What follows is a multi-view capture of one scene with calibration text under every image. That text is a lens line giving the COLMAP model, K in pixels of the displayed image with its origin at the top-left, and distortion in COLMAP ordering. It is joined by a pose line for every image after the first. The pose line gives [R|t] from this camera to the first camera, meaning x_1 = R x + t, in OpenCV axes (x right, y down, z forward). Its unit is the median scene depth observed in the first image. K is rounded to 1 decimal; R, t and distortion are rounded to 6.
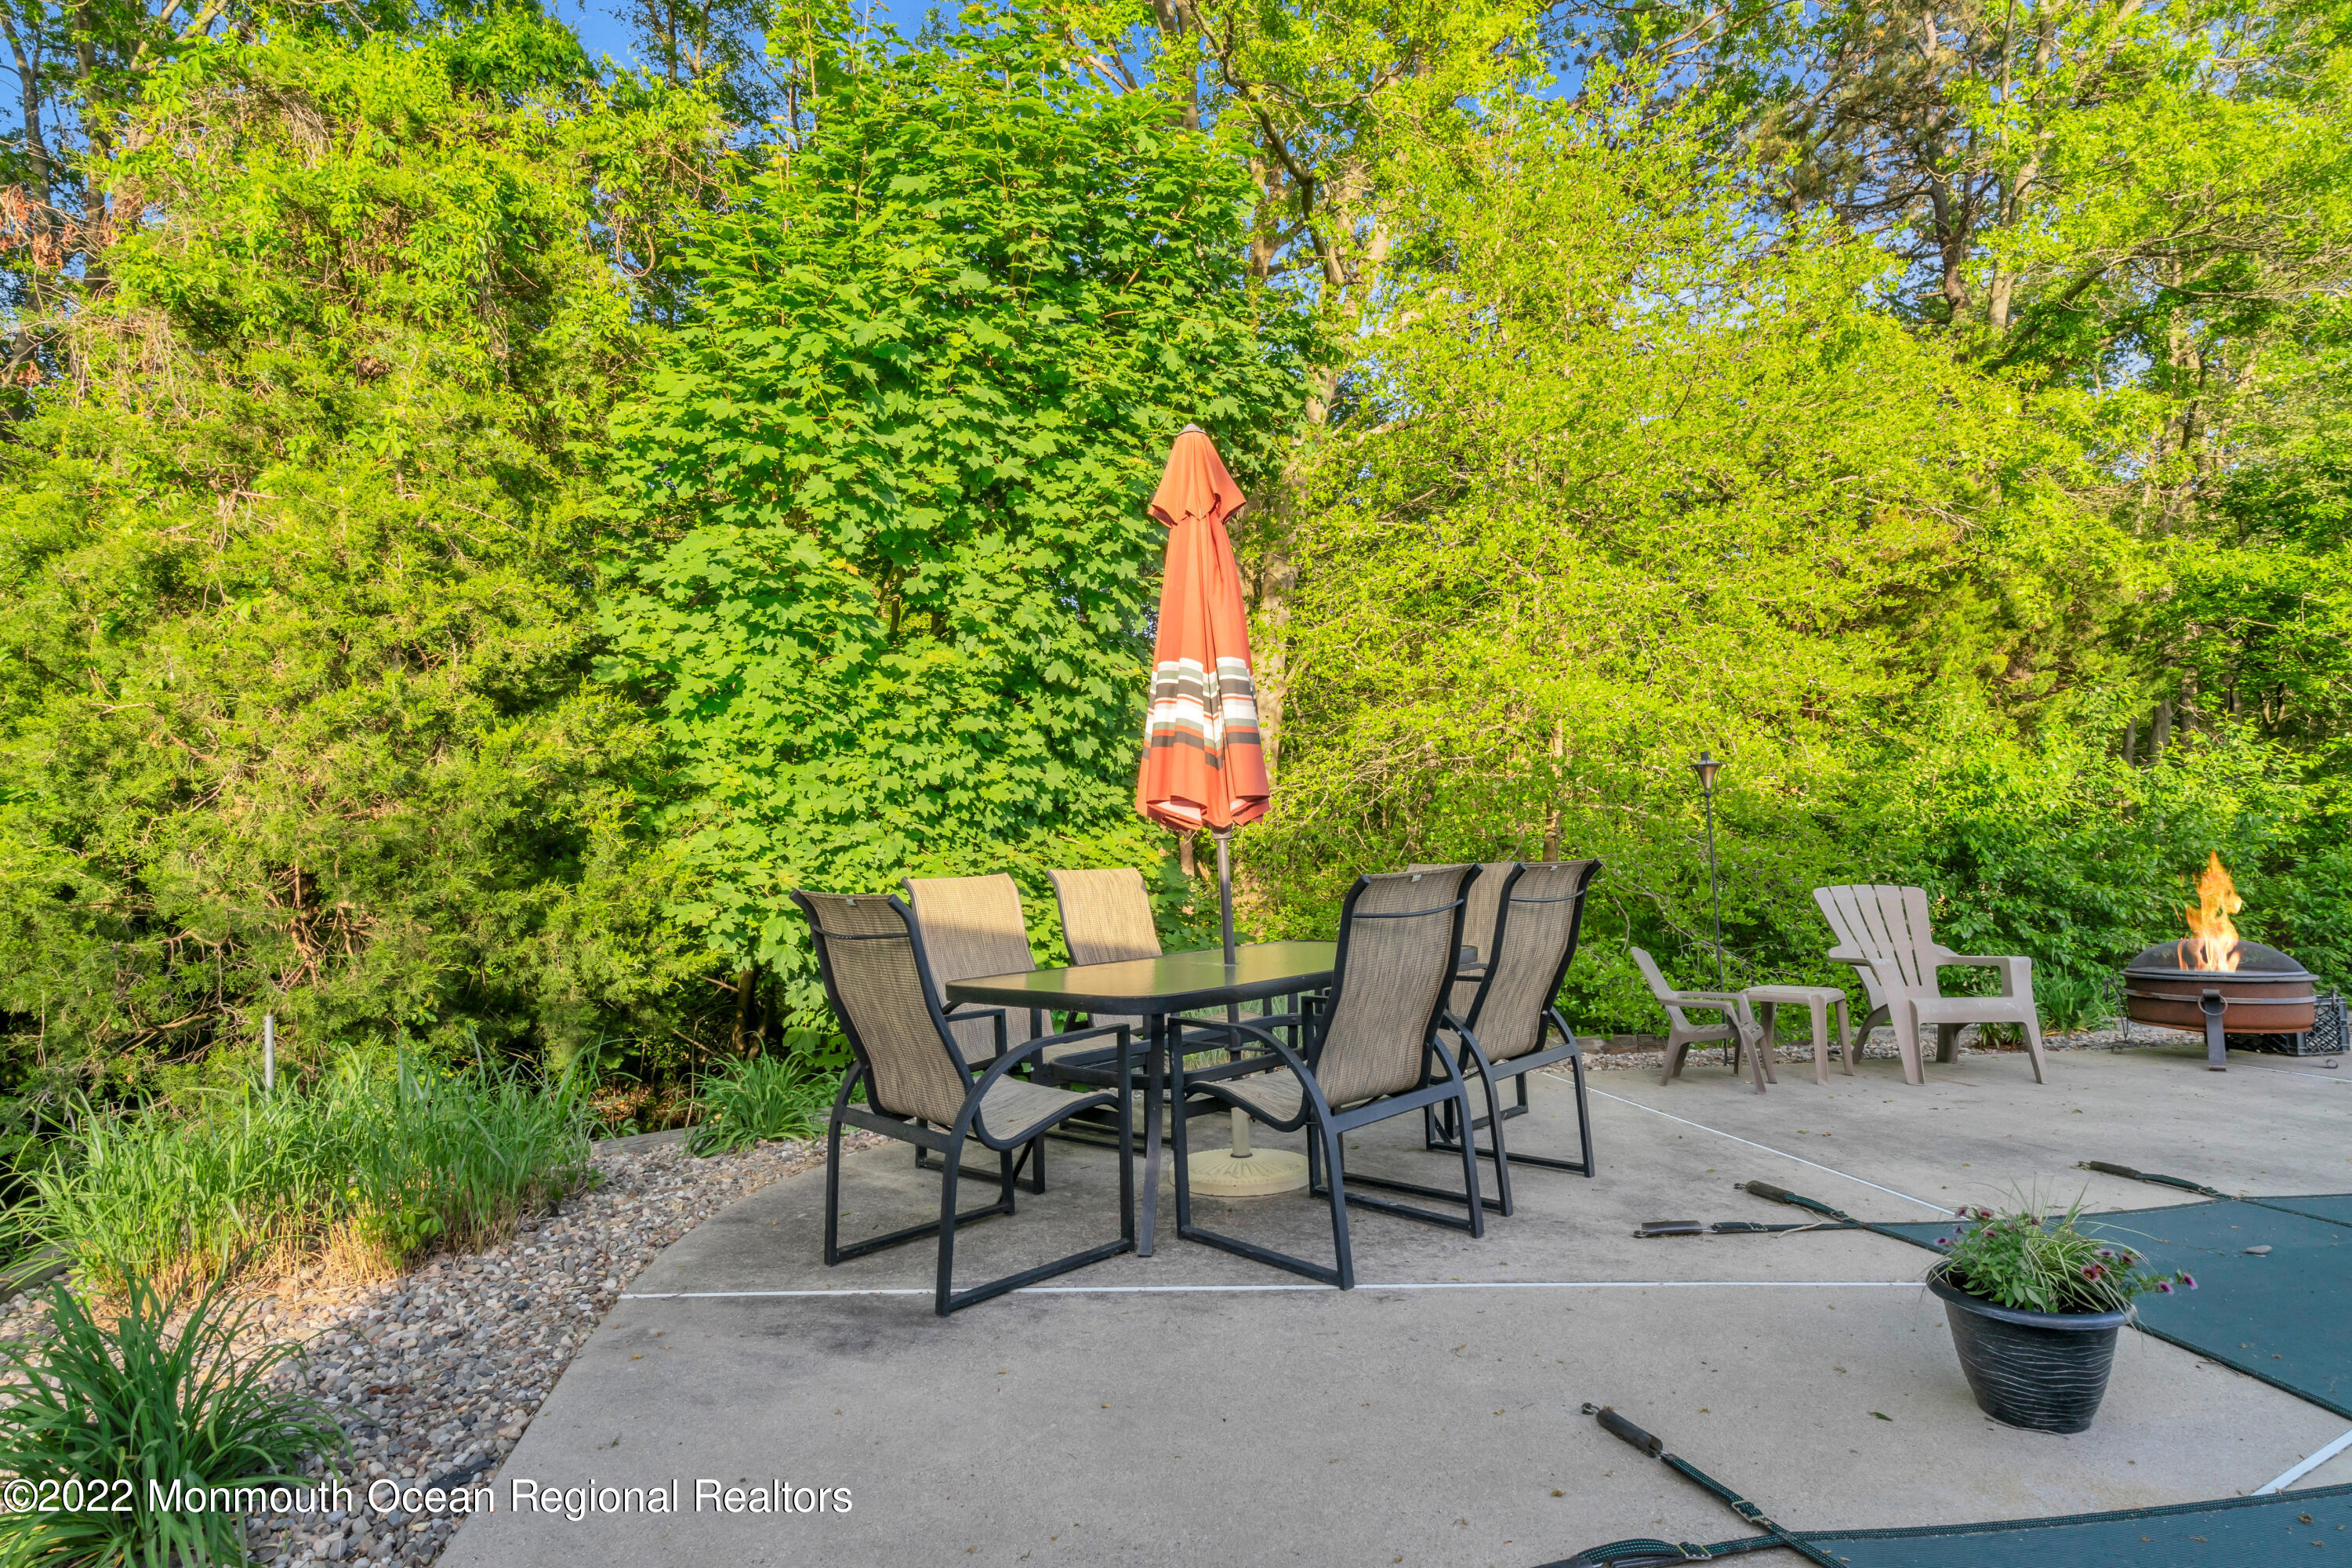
lens RADIAL K [[1302.0, 0, 1163.1], [0, 1302.0, 787.3], [0, 0, 1]] dist [0.011475, -0.000248]
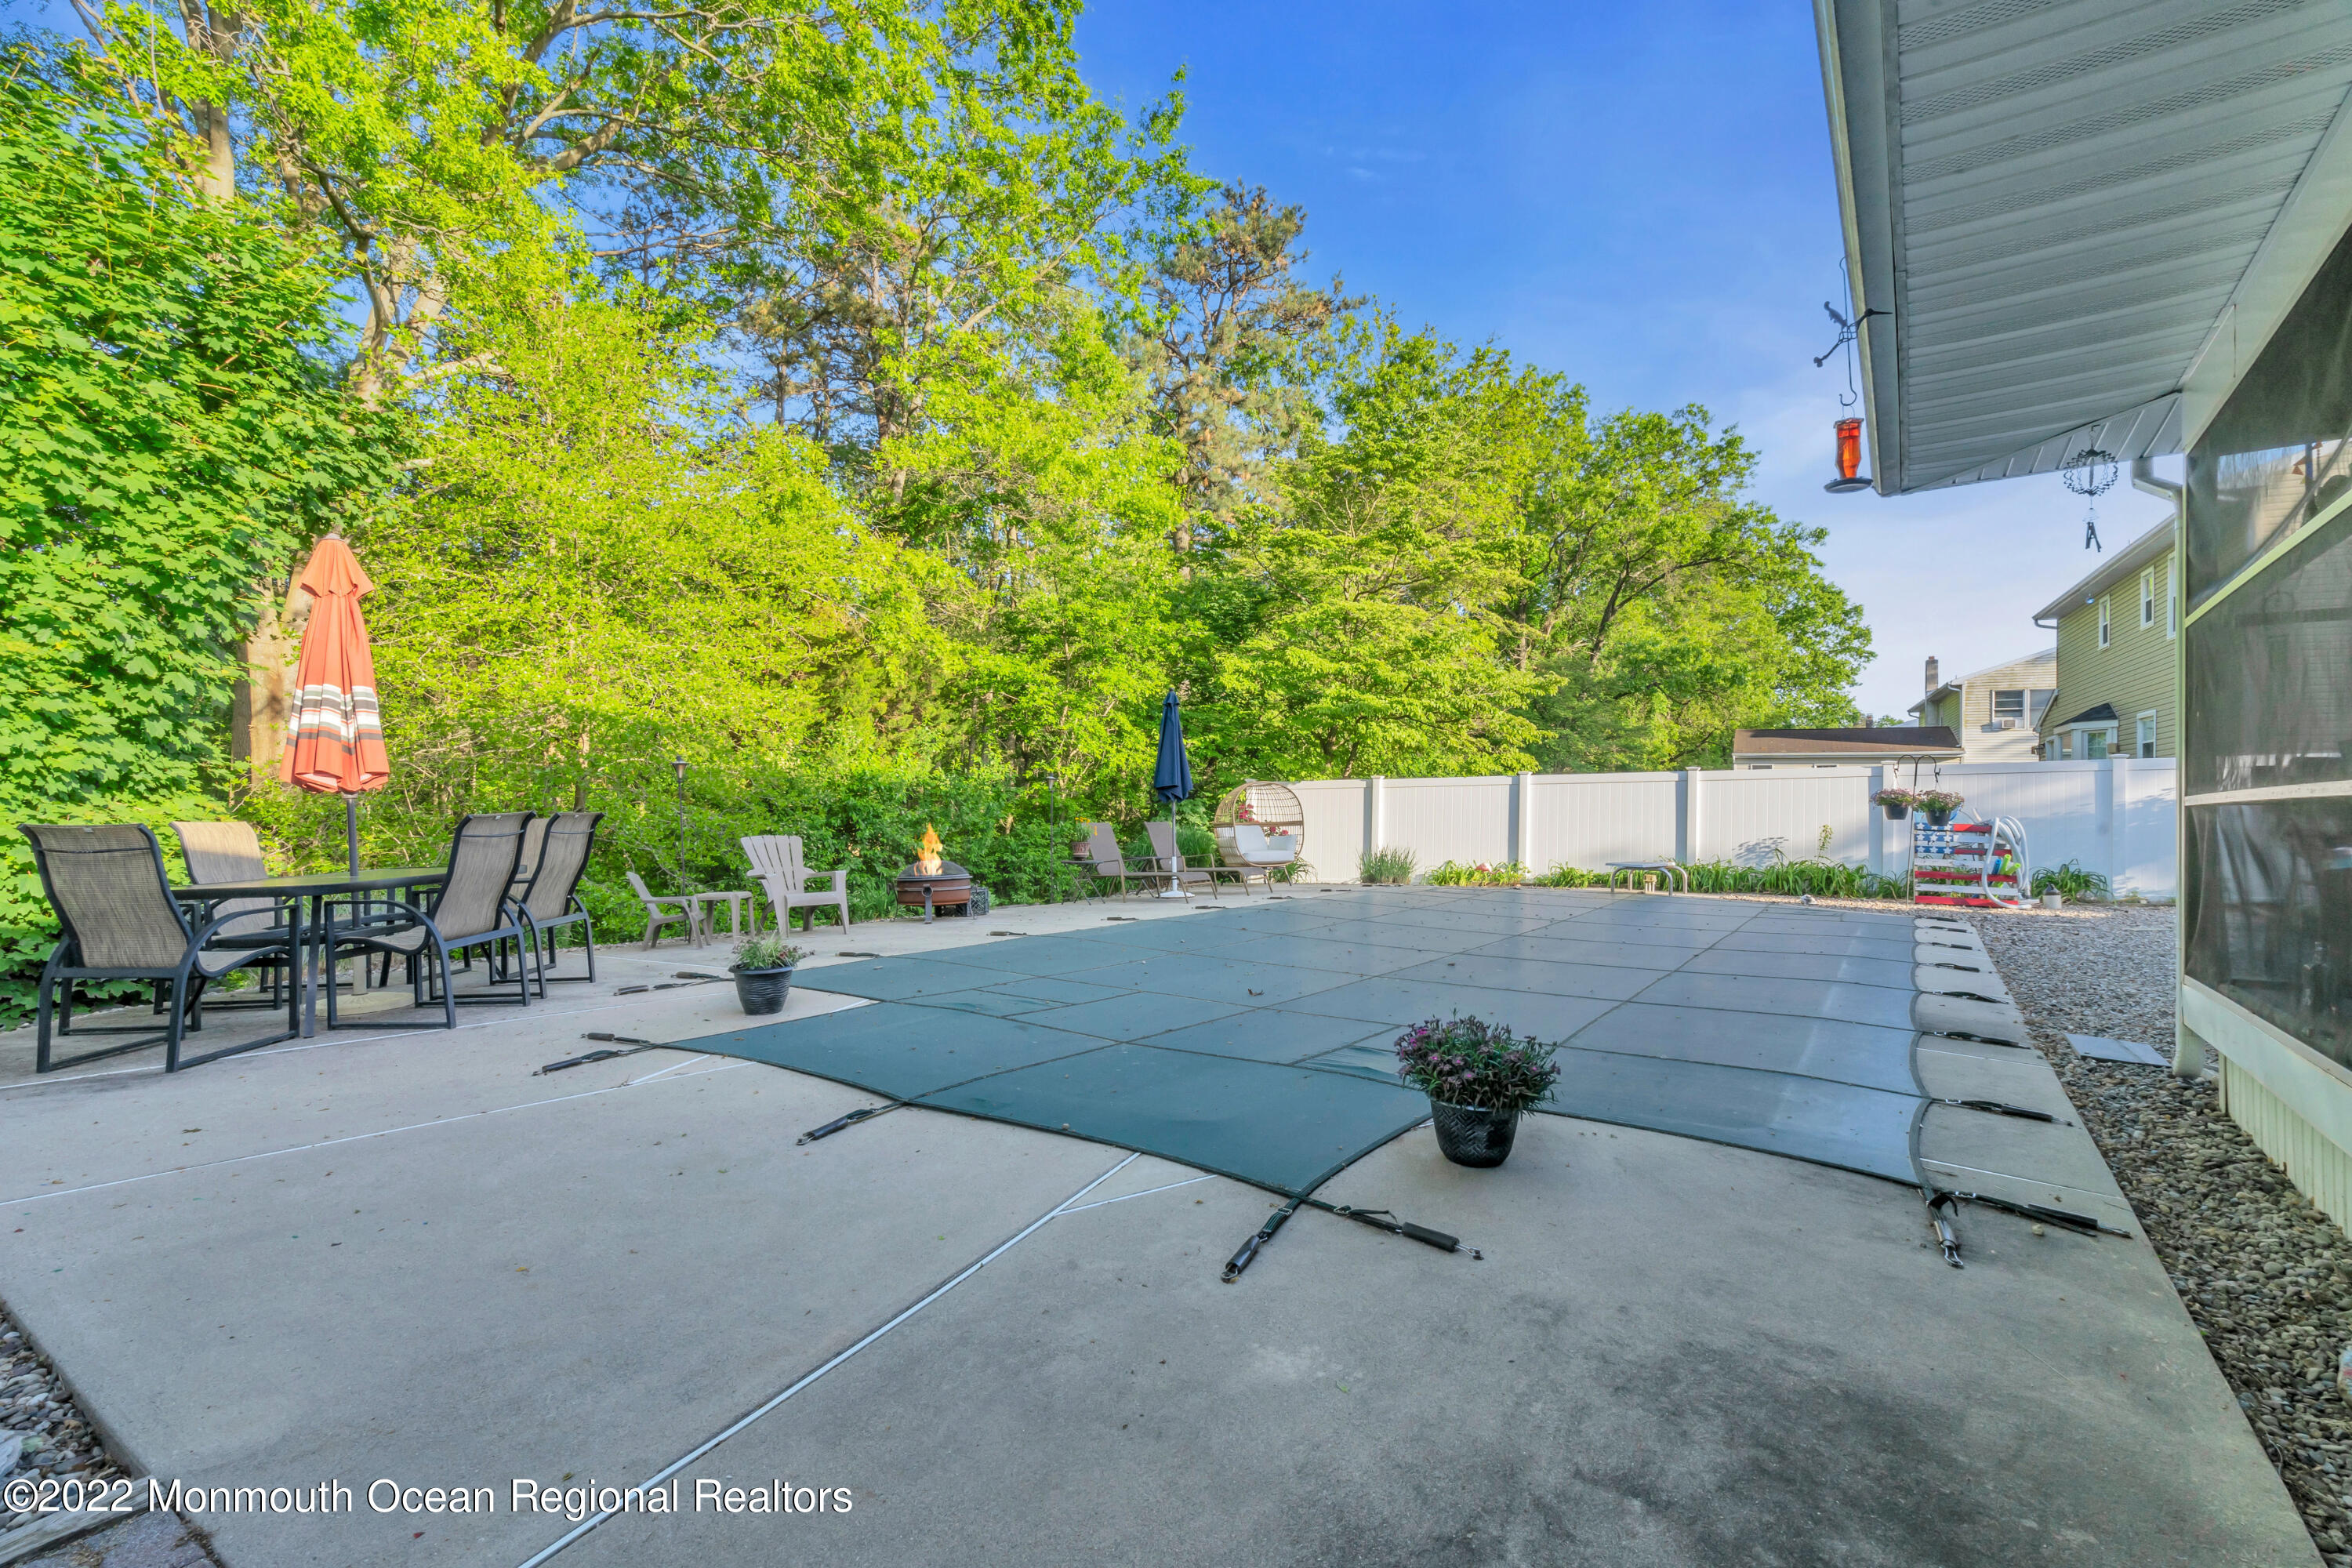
lens RADIAL K [[1061.5, 0, 1168.0], [0, 1061.5, 789.0], [0, 0, 1]] dist [-0.006017, 0.001438]
pose [[0.699209, 0.023852, 0.714520, -0.110979], [-0.029903, 0.999544, -0.004104, 0.001979], [-0.714292, -0.018497, 0.699603, -0.381510]]
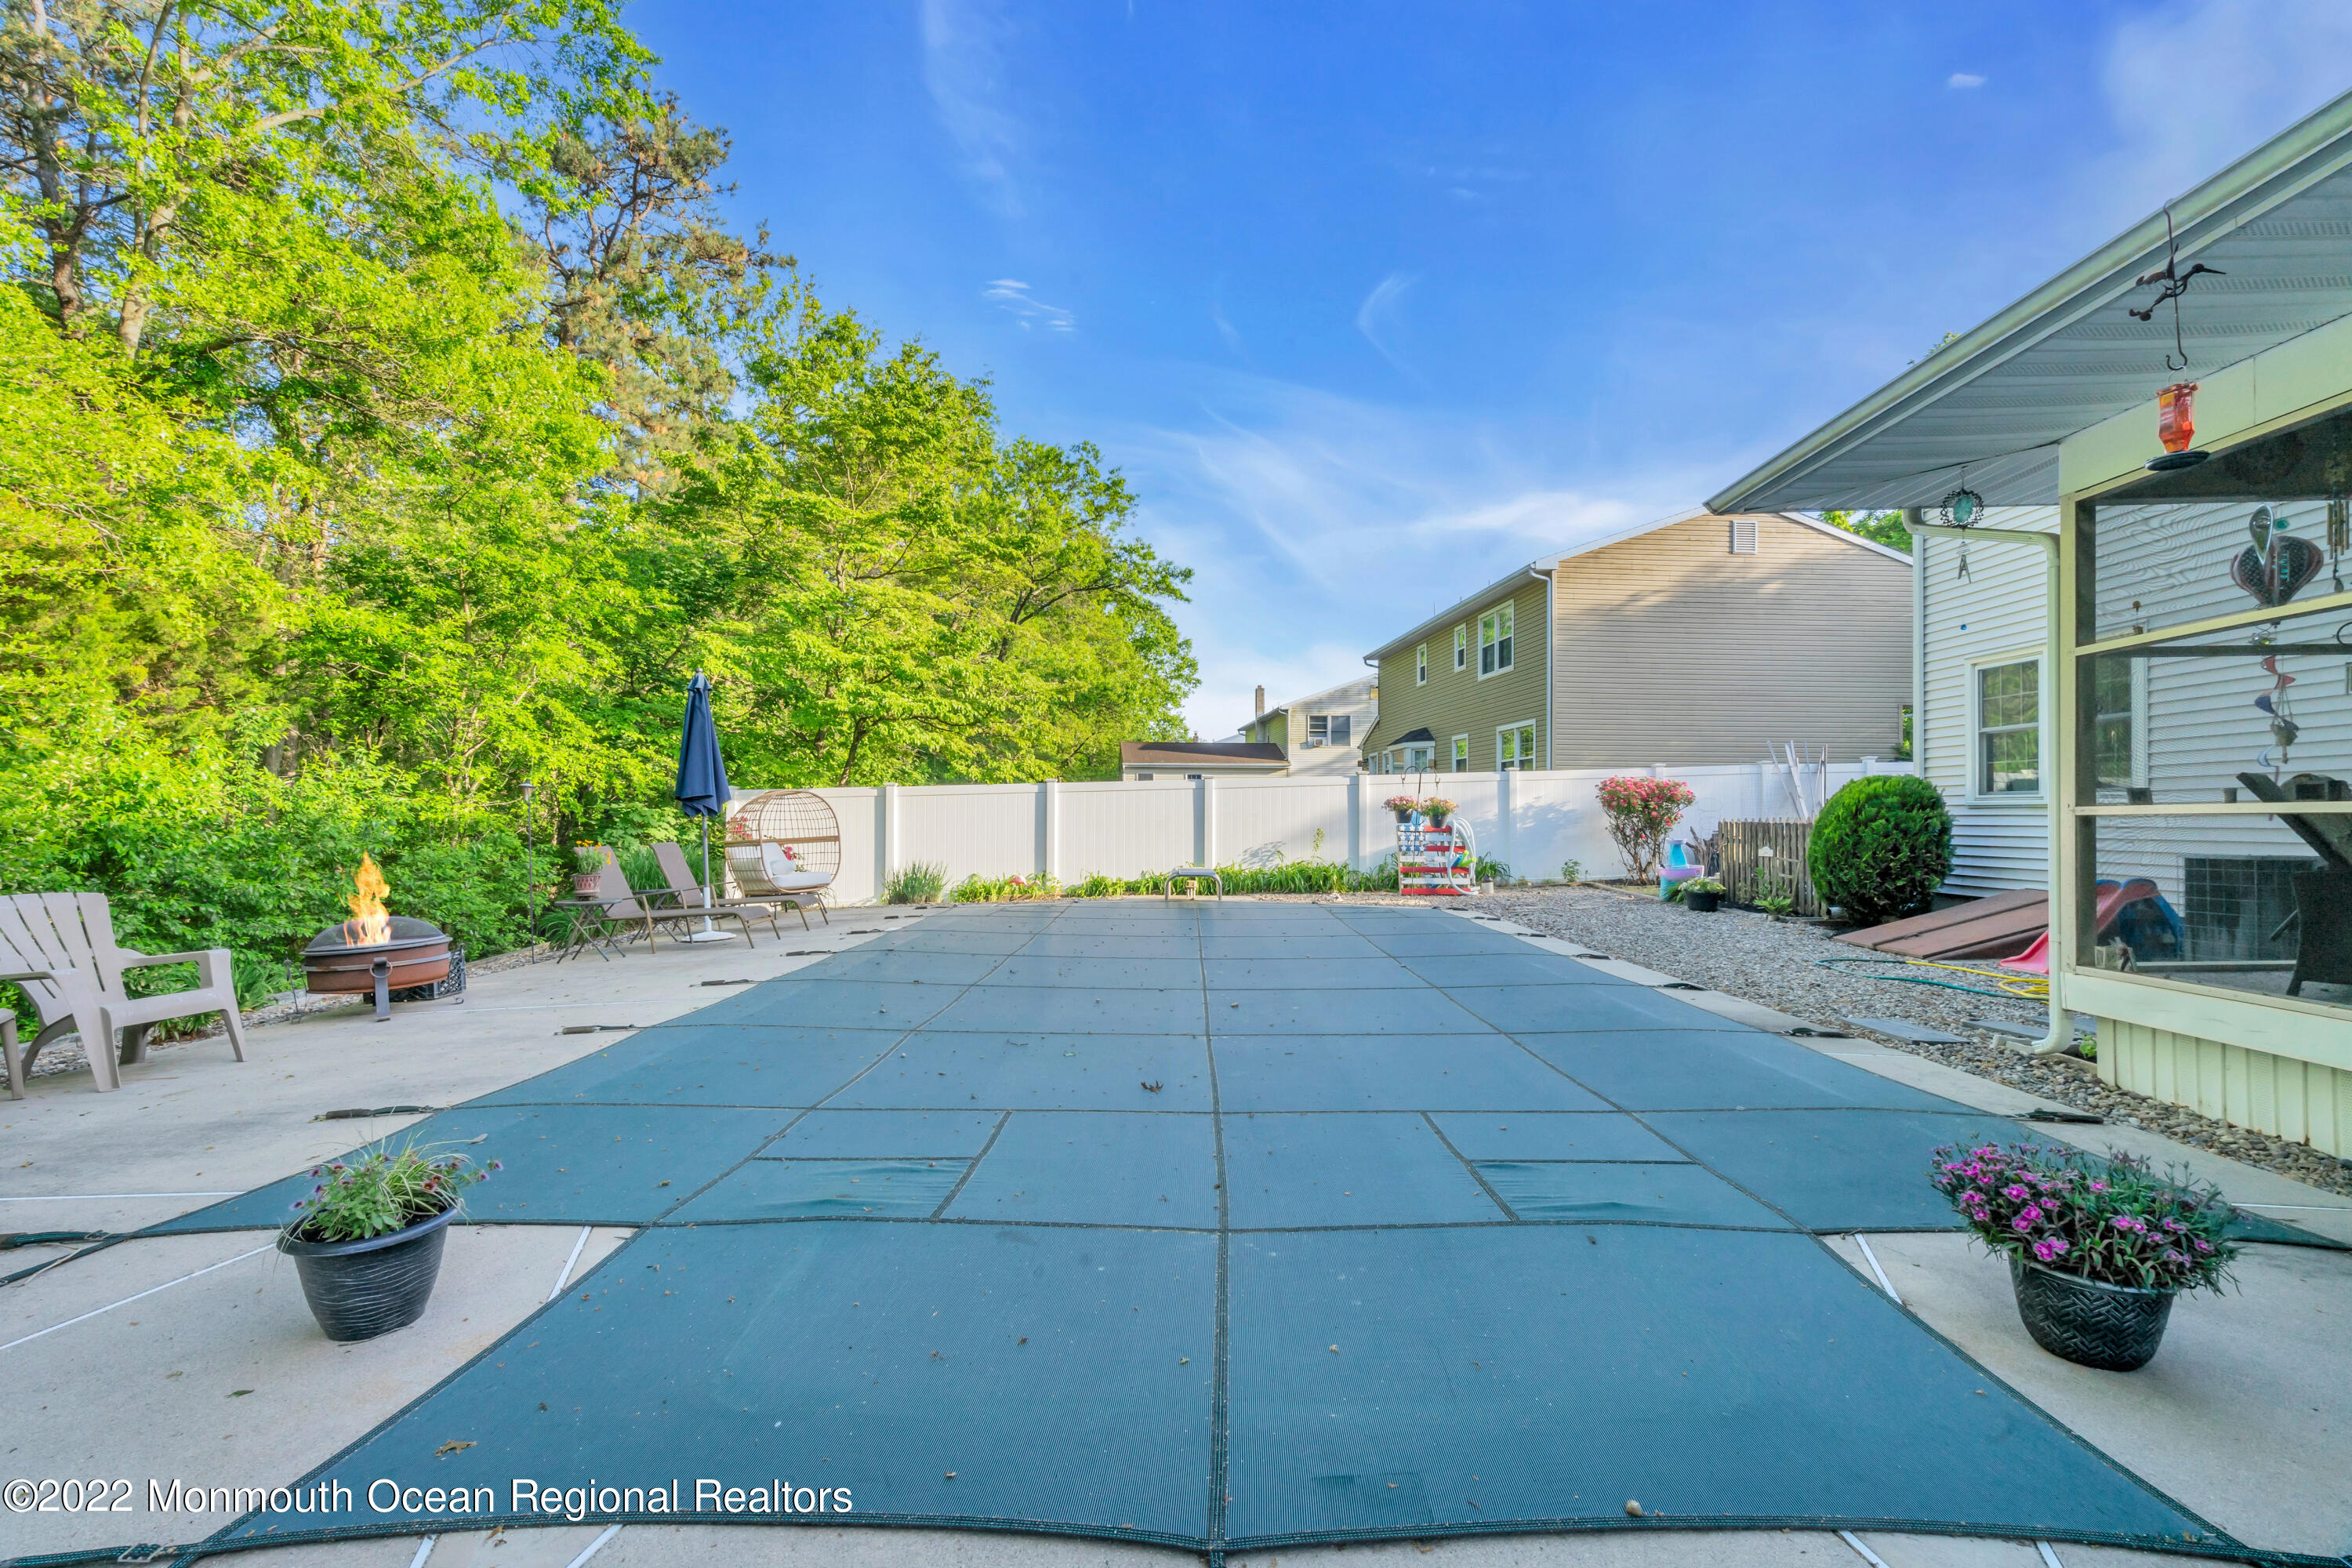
lens RADIAL K [[1061.5, 0, 1190.6], [0, 1061.5, 814.7], [0, 0, 1]] dist [-0.006017, 0.001438]
pose [[0.192630, 0.004461, 0.981261, -0.047180], [-0.019263, 0.999814, -0.000764, 0.002467], [-0.981082, -0.018755, 0.192680, 0.037862]]
